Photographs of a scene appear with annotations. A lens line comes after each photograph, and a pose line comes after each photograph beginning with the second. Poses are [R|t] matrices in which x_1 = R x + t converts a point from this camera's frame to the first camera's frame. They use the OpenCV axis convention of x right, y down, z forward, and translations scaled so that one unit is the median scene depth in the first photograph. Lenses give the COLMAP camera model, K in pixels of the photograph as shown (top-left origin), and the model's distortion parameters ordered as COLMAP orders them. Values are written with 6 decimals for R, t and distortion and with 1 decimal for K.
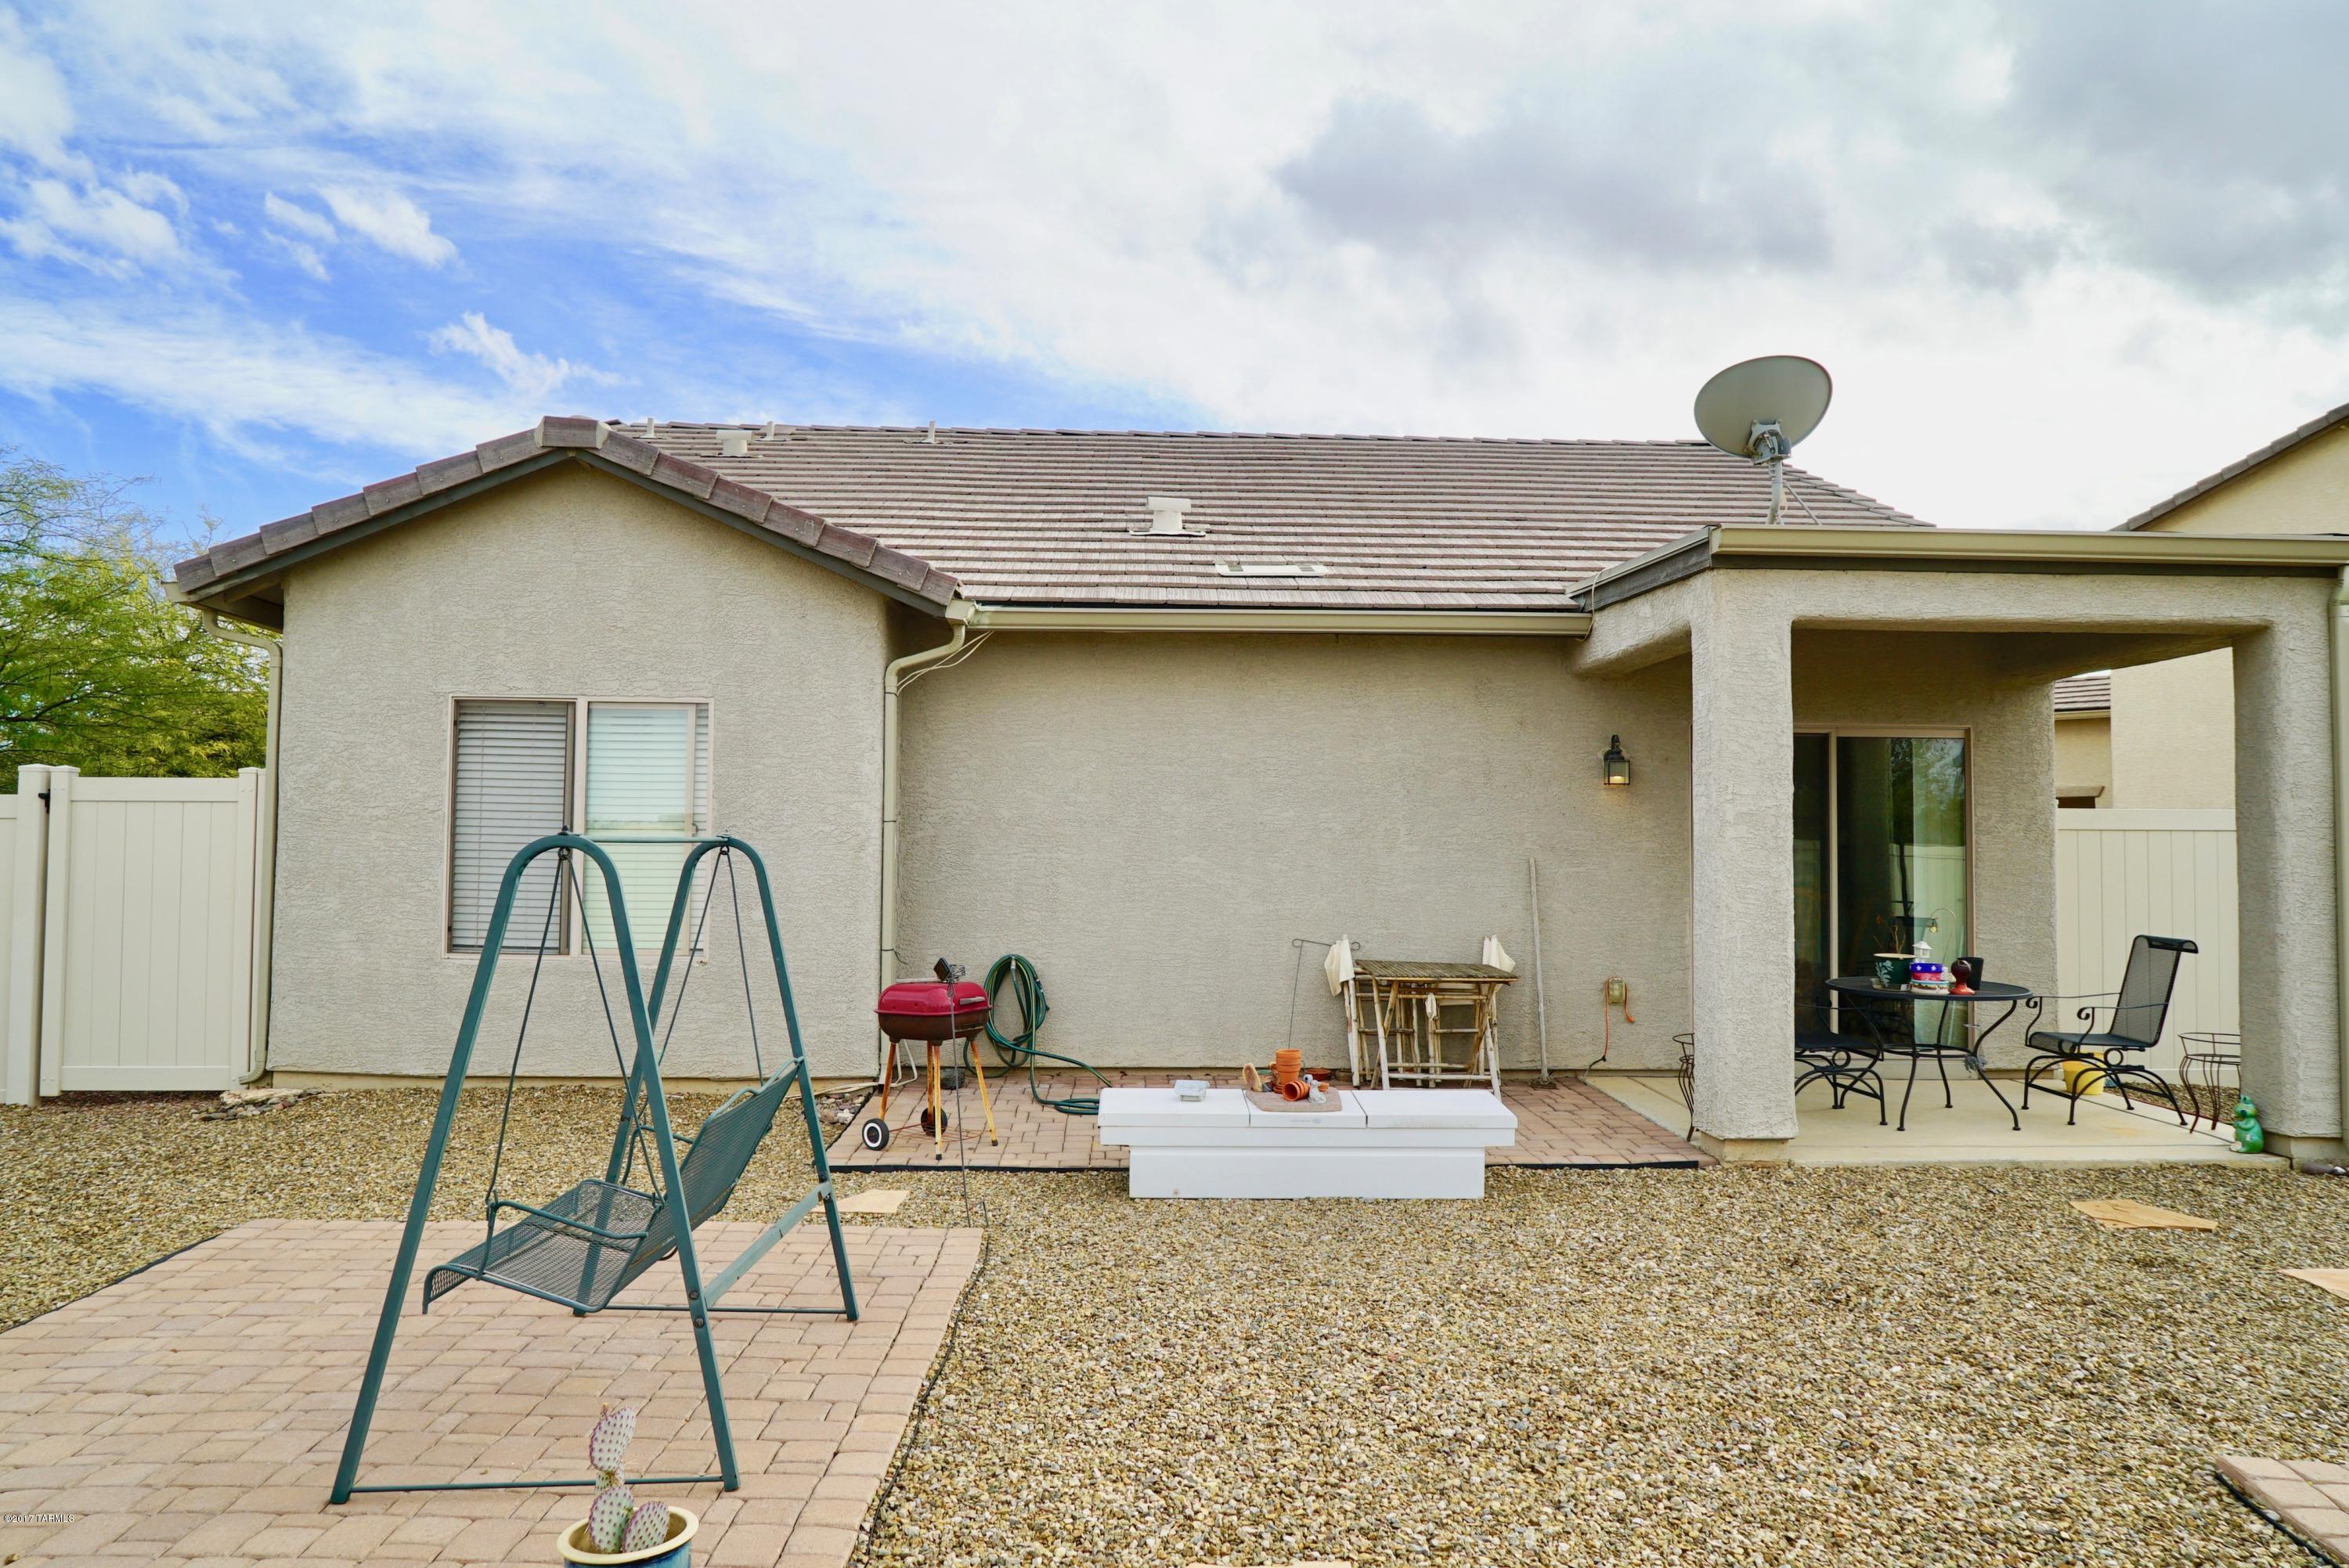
lens RADIAL K [[1598.0, 0, 1174.5], [0, 1598.0, 784.0], [0, 0, 1]] dist [-0.024463, 0.003405]
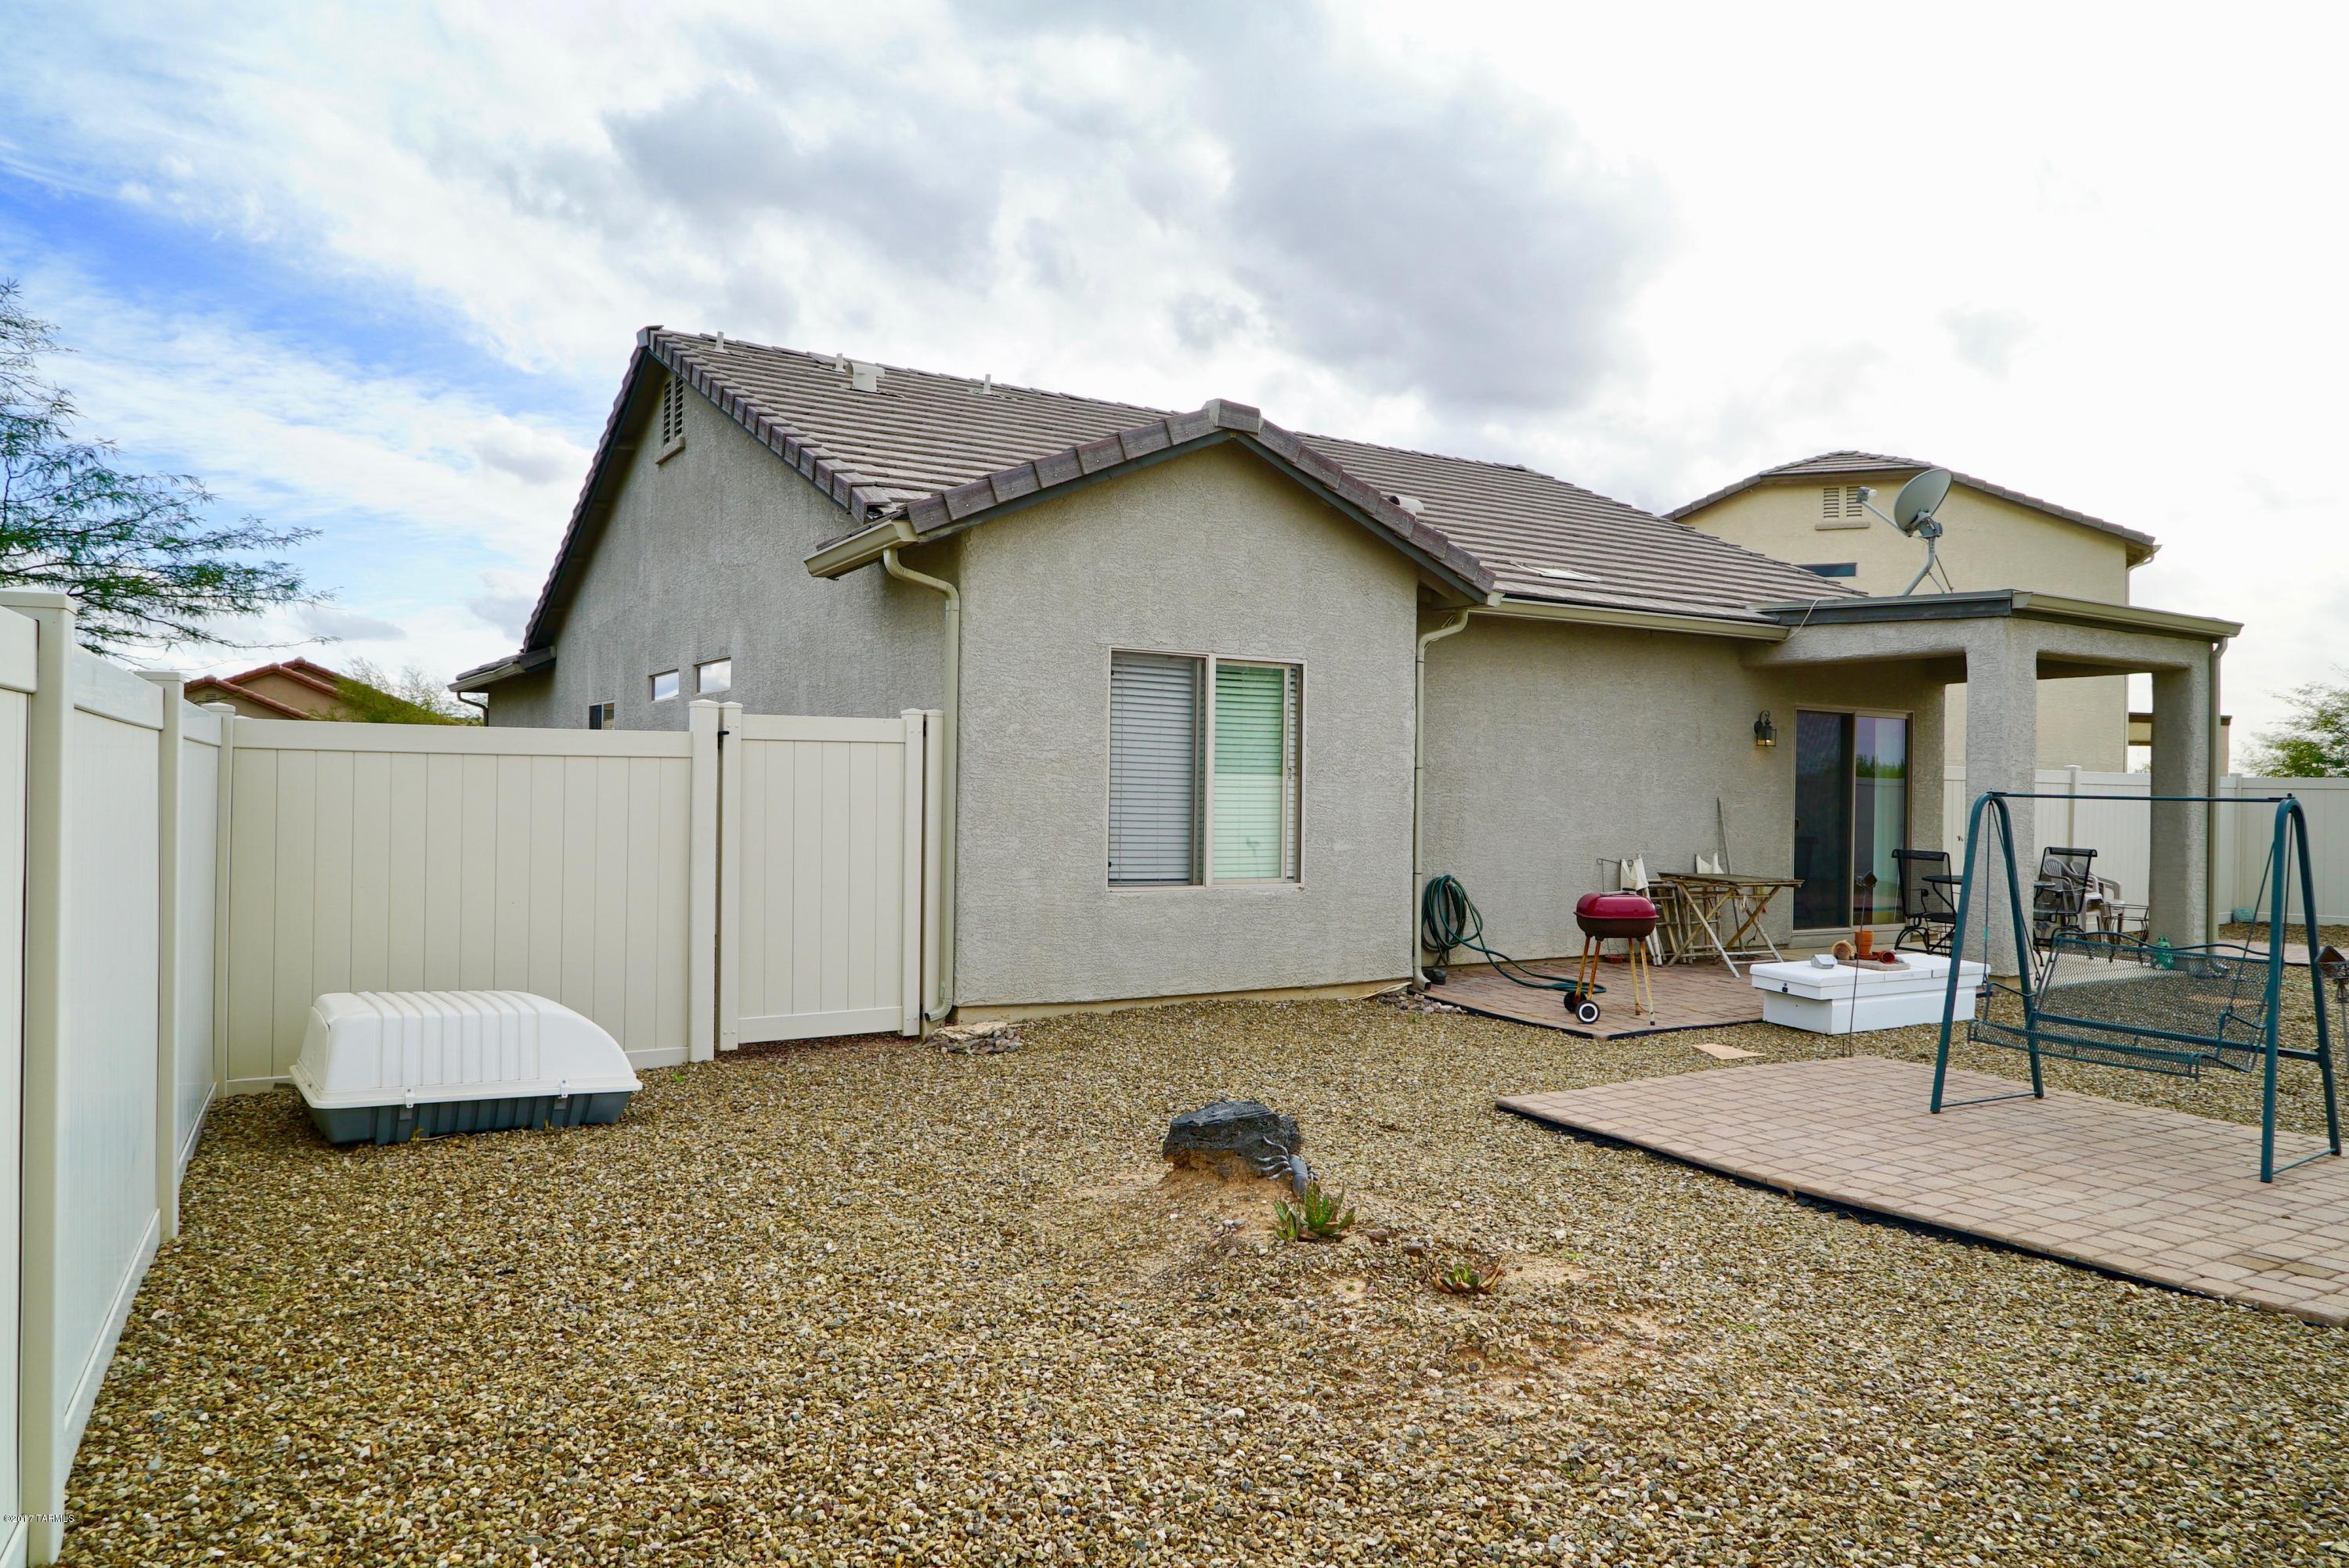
lens RADIAL K [[1593.7, 0, 1165.1], [0, 1593.7, 783.6], [0, 0, 1]] dist [-0.035750, 0.032655]
pose [[0.862684, 0.004681, 0.505721, -0.963783], [-0.029103, 0.998760, 0.040401, -0.008165], [-0.504905, -0.049571, 0.861750, 0.054116]]
